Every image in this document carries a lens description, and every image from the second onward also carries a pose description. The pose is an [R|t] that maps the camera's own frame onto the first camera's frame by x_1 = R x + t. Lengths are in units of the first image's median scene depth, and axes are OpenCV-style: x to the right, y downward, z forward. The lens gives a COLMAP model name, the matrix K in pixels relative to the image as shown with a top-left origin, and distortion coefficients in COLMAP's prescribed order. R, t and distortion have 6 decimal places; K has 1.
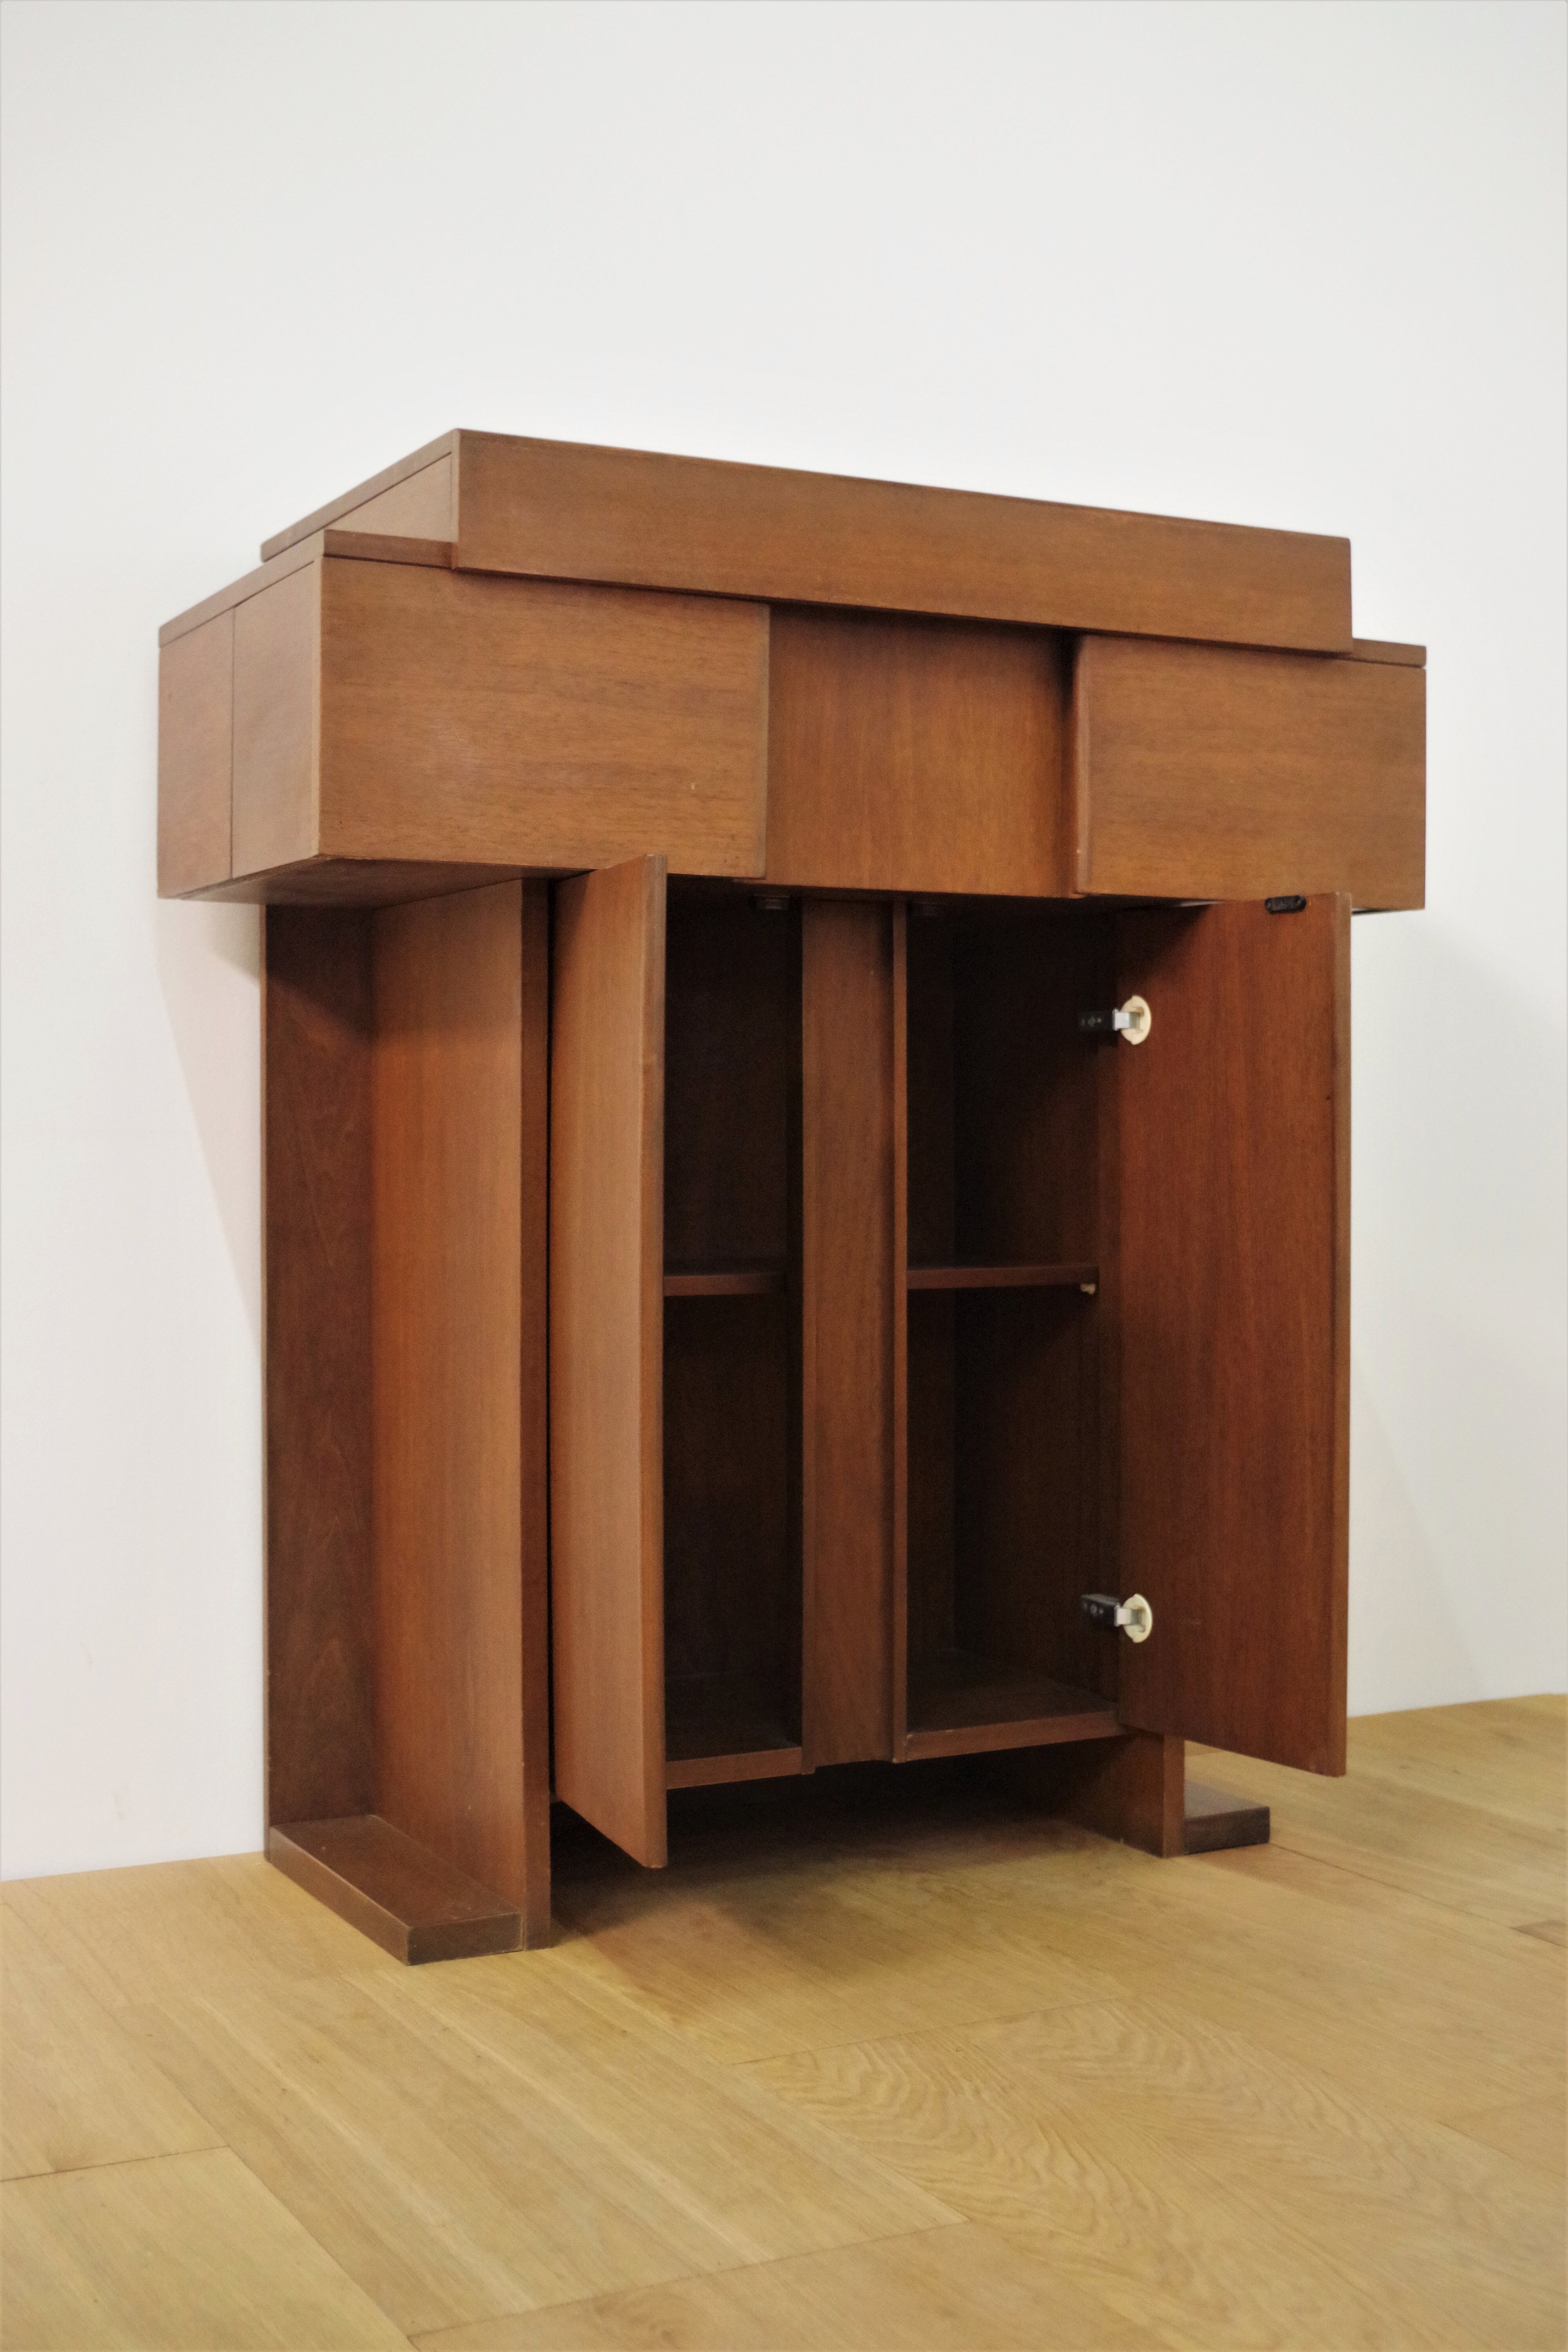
lens RADIAL K [[2865.2, 0, 834.5], [0, 2865.2, 1168.5], [0, 0, 1]] dist [-0.041968, 0.013708]
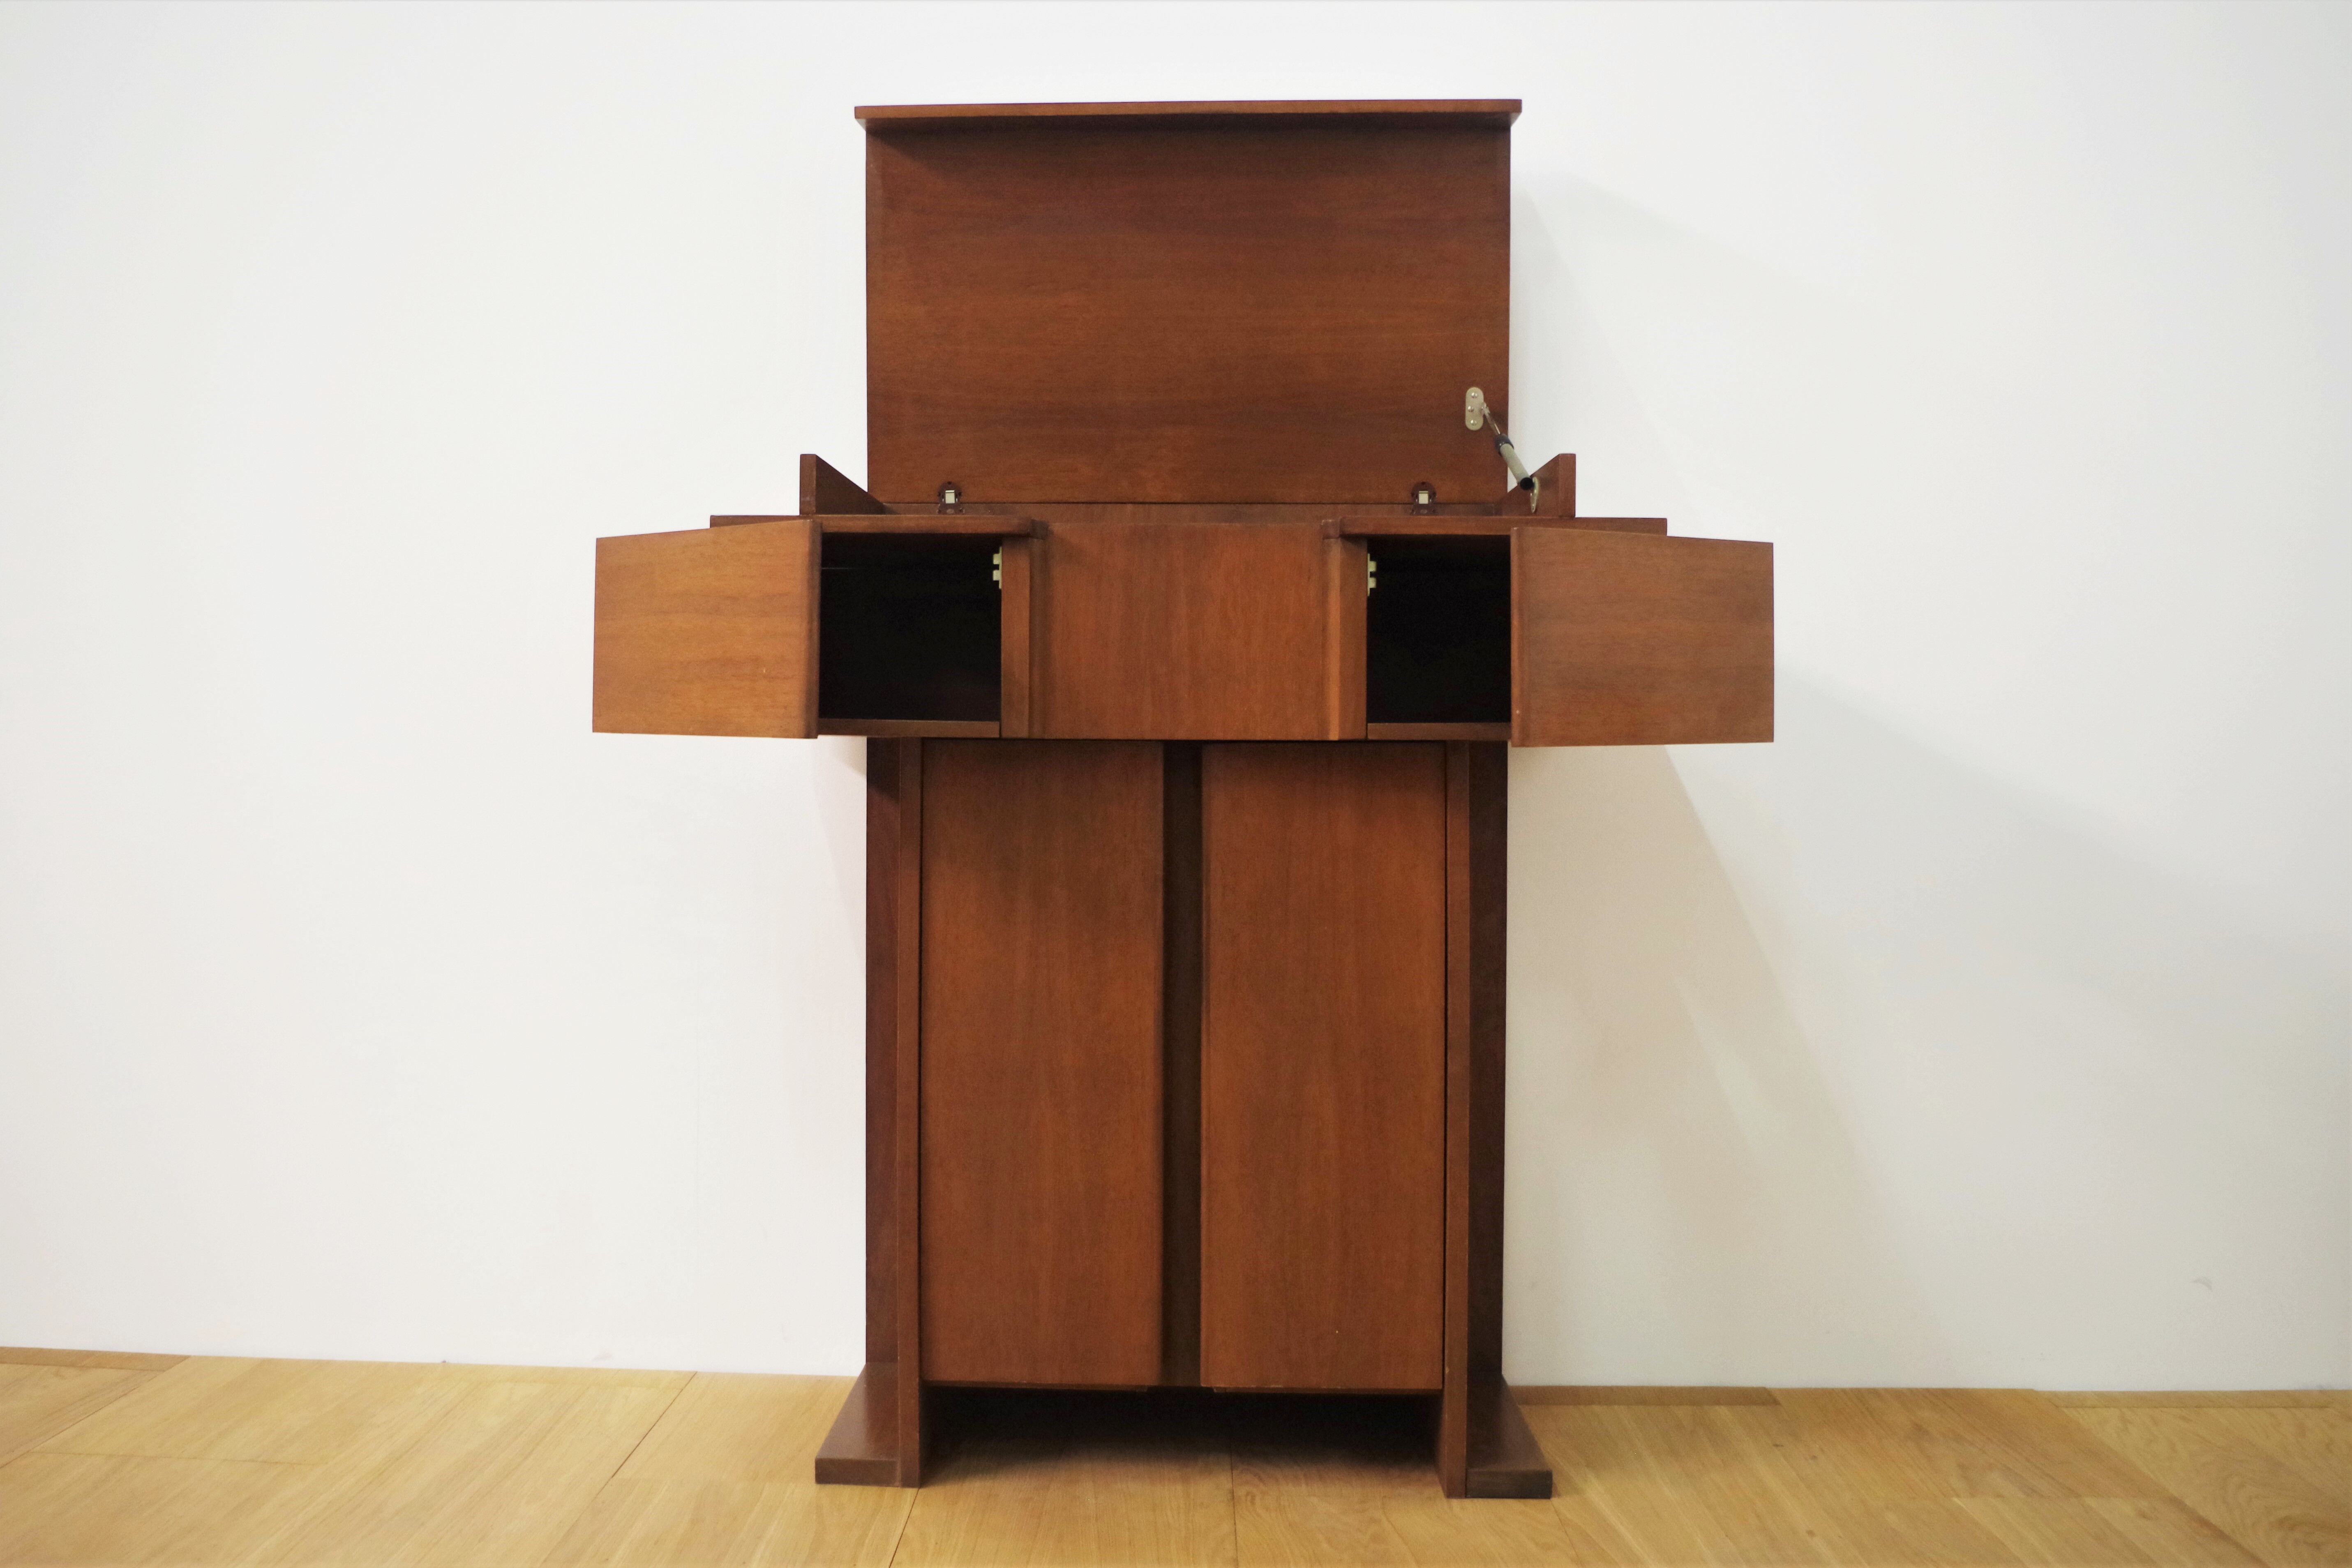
lens RADIAL K [[2052.9, 0, 1102.6], [0, 2052.9, 746.8], [0, 0, 1]] dist [-0.080908, 0.024395]
pose [[0.857055, 0.003993, -0.515210, 0.500446], [-0.011647, 0.999865, -0.011626, -0.085408], [0.515094, 0.015965, 0.856985, 0.176498]]
